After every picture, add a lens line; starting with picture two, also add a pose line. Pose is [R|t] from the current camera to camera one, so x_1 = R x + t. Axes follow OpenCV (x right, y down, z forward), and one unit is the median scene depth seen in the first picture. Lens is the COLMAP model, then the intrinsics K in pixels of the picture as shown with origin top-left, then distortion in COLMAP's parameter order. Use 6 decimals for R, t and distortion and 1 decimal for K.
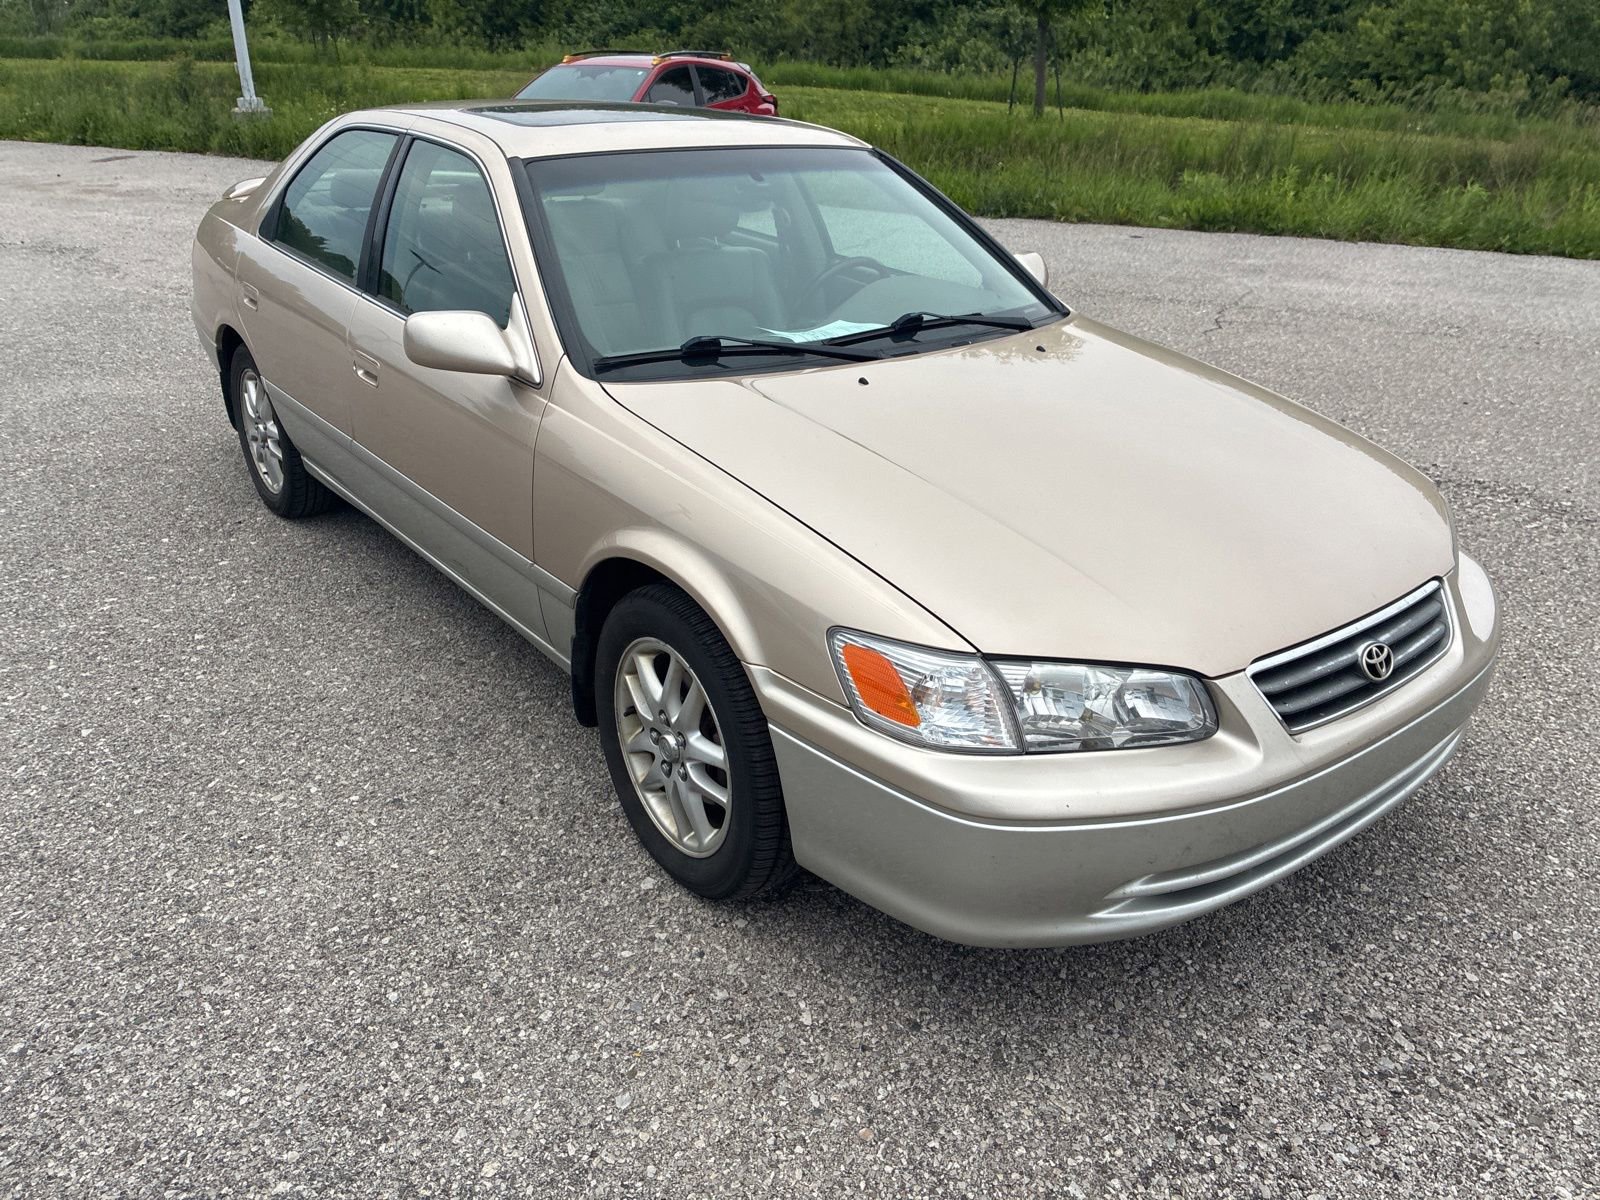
lens RADIAL K [[1245.5, 0, 803.3], [0, 1245.5, 600.3], [0, 0, 1]] dist [0.077864, -0.105155]
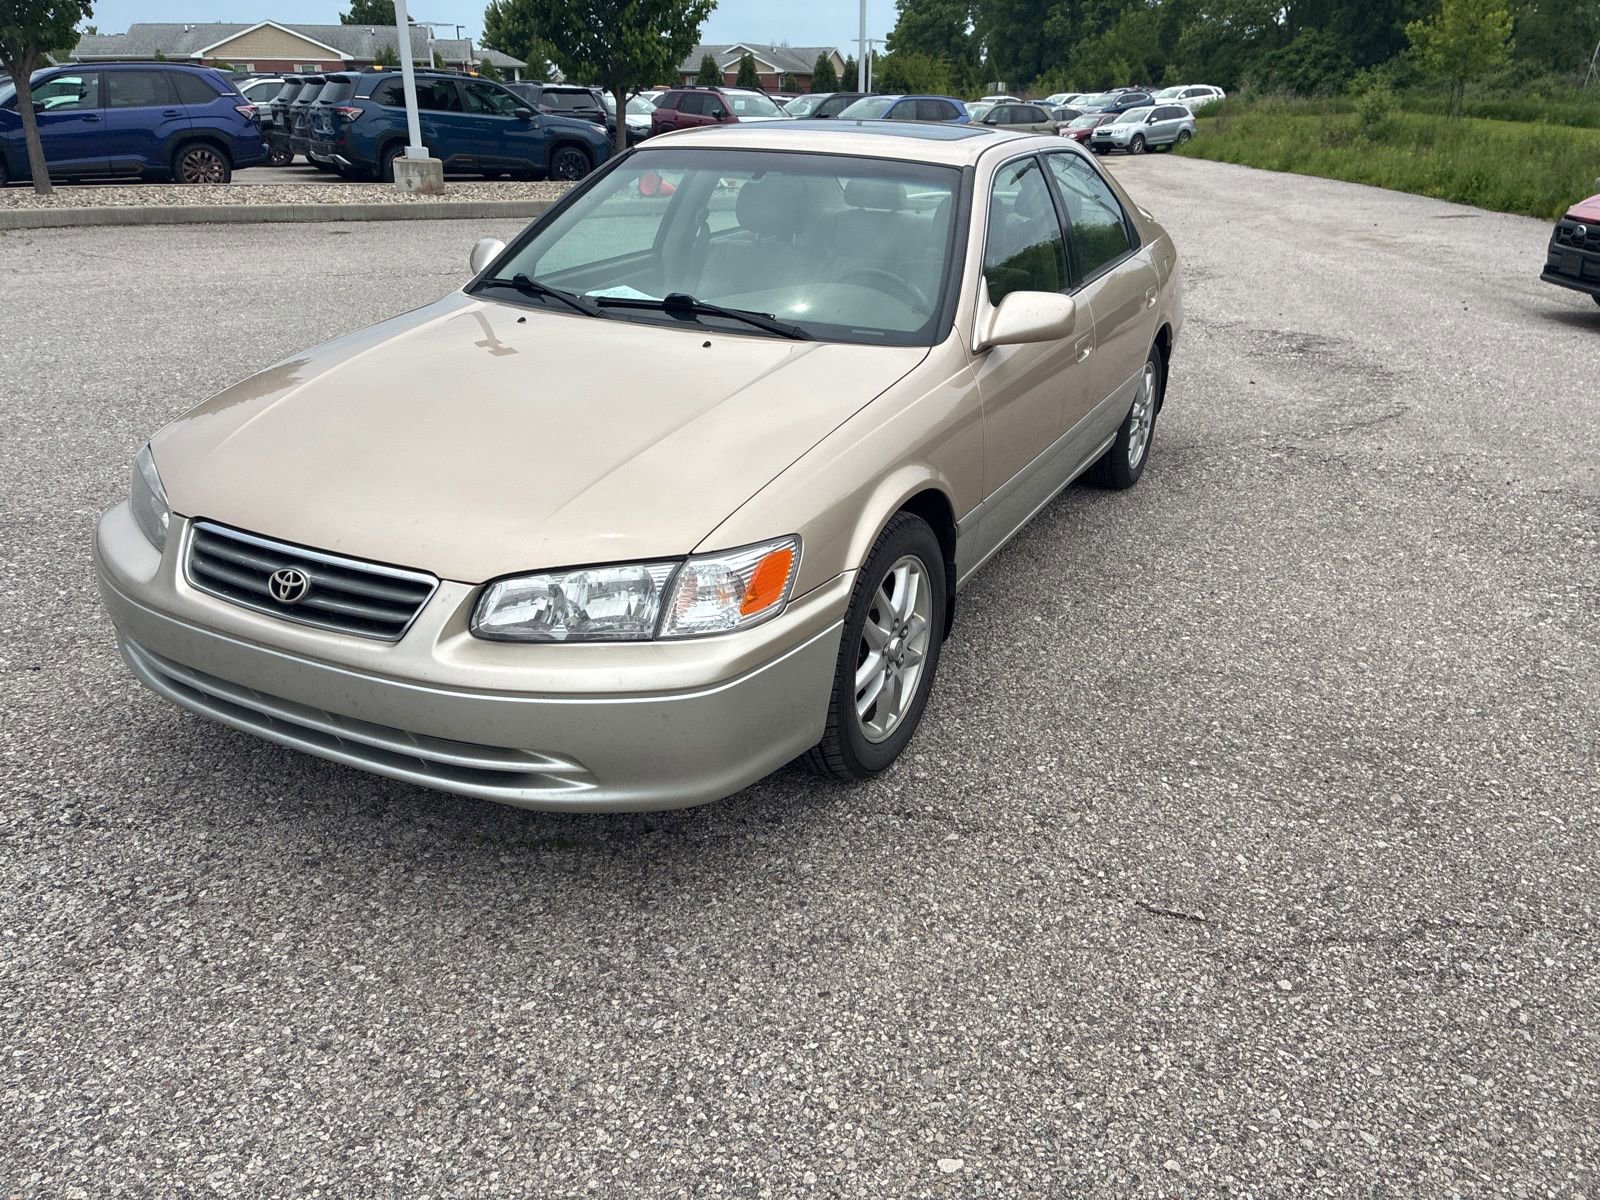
lens RADIAL K [[1239.2, 0, 813.4], [0, 1239.2, 609.8], [0, 0, 1]] dist [0.077218, -0.092567]
pose [[0.405911, 0.342296, -0.847390, 1.086825], [-0.380480, 0.906330, 0.183850, -0.210963], [0.830946, 0.247788, 0.498126, 0.589031]]
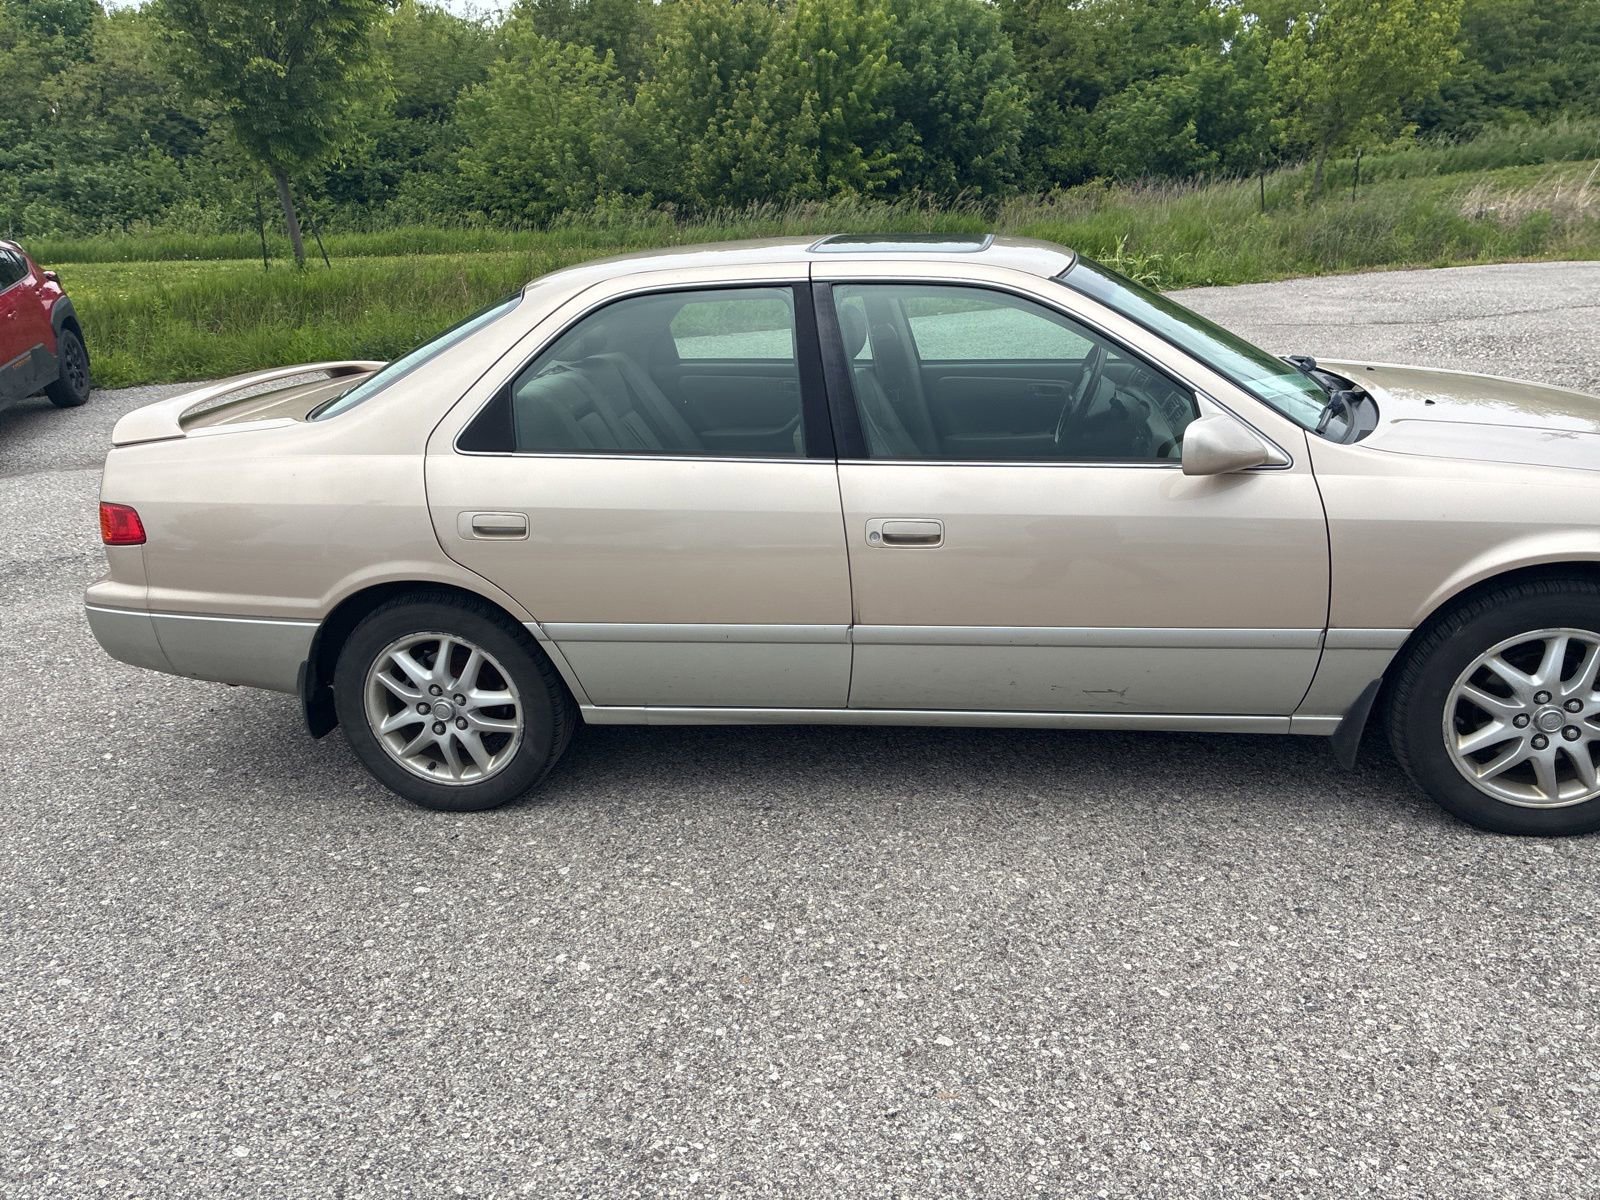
lens RADIAL K [[1245.5, 0, 803.3], [0, 1245.5, 600.3], [0, 0, 1]] dist [0.077864, -0.105155]
pose [[0.717303, -0.280151, 0.637960, -1.018214], [0.342323, 0.939179, 0.027529, -0.196952], [-0.606870, 0.198642, 0.769578, 0.387723]]
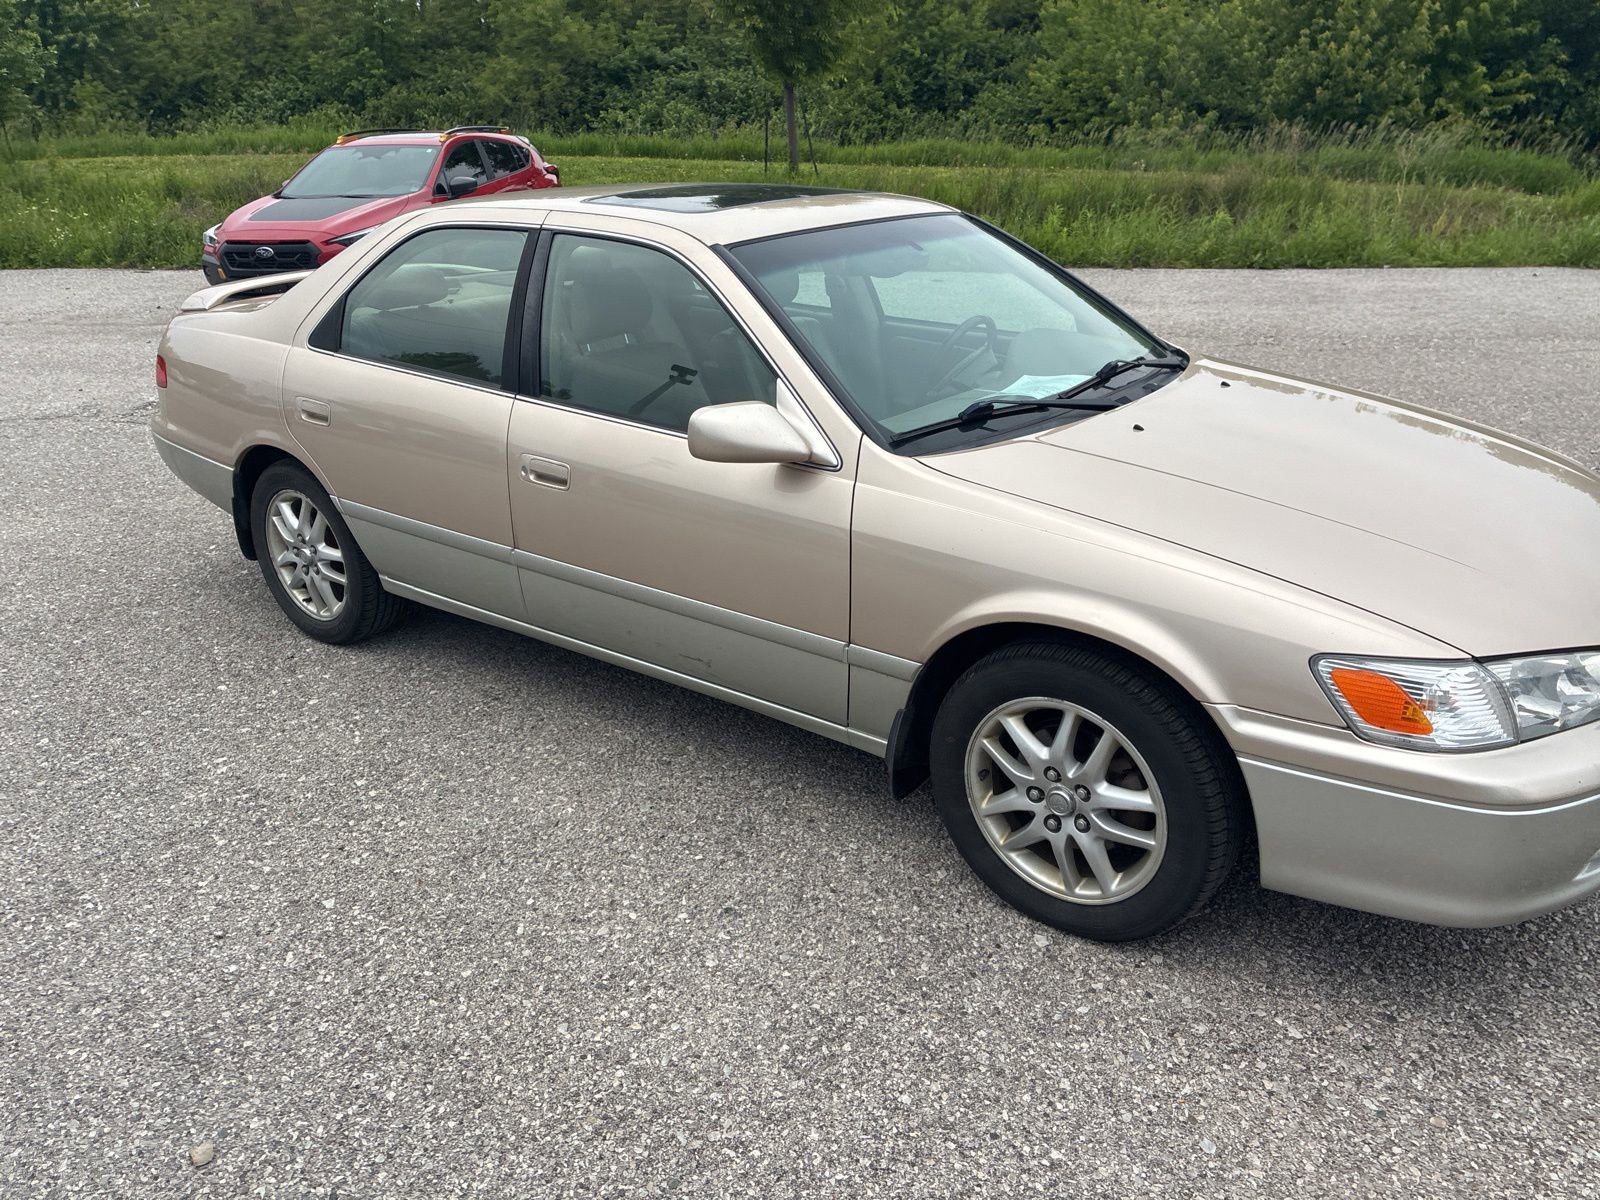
lens RADIAL K [[1238.4, 0, 809.3], [0, 1238.4, 599.7], [0, 0, 1]] dist [0.067096, -0.085575]
pose [[0.963948, -0.133837, 0.229984, -0.400714], [0.142665, 0.989524, -0.022119, -0.040414], [-0.224614, 0.054132, 0.972943, 0.038922]]
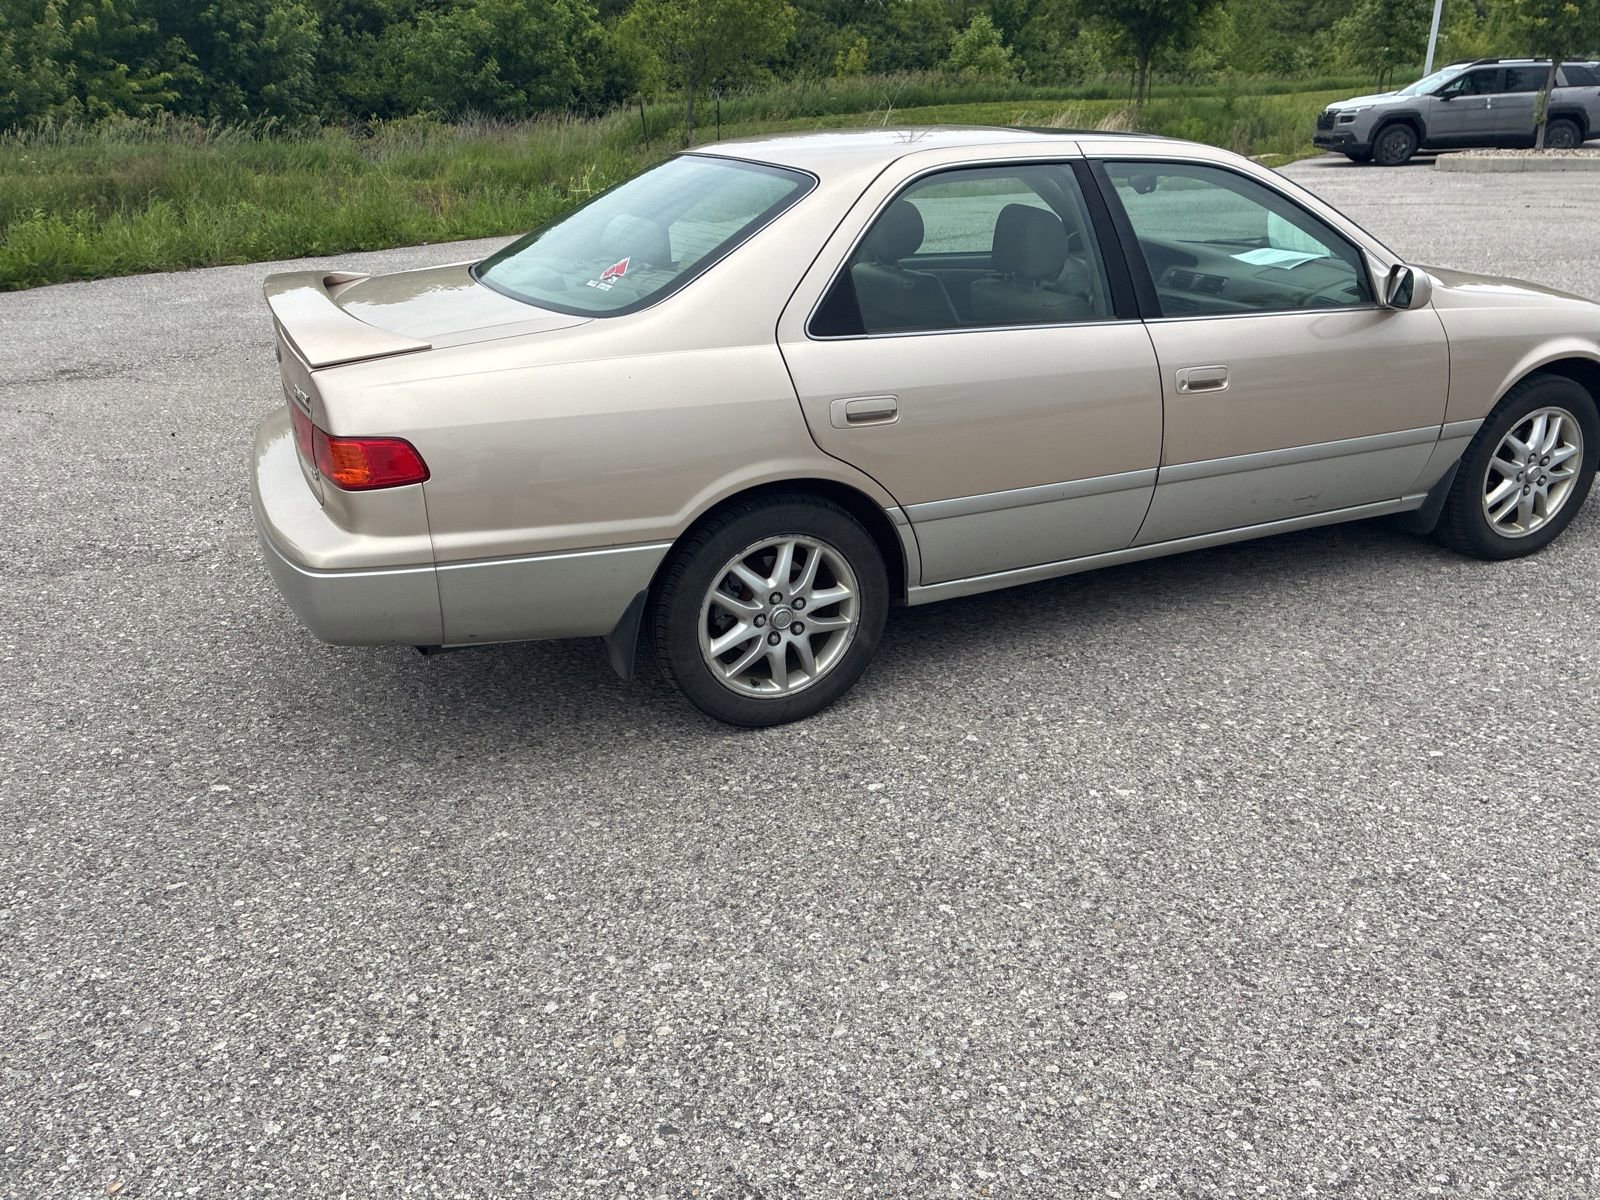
lens RADIAL K [[1281.3, 0, 800.0], [0, 1281.3, 600.0], [0, 0, 1]] dist [0.075951, -0.119427]
pose [[0.208324, -0.381187, 0.900721, -1.499264], [0.406588, 0.871332, 0.274711, -0.471017], [-0.889543, 0.308993, 0.336505, 1.035203]]
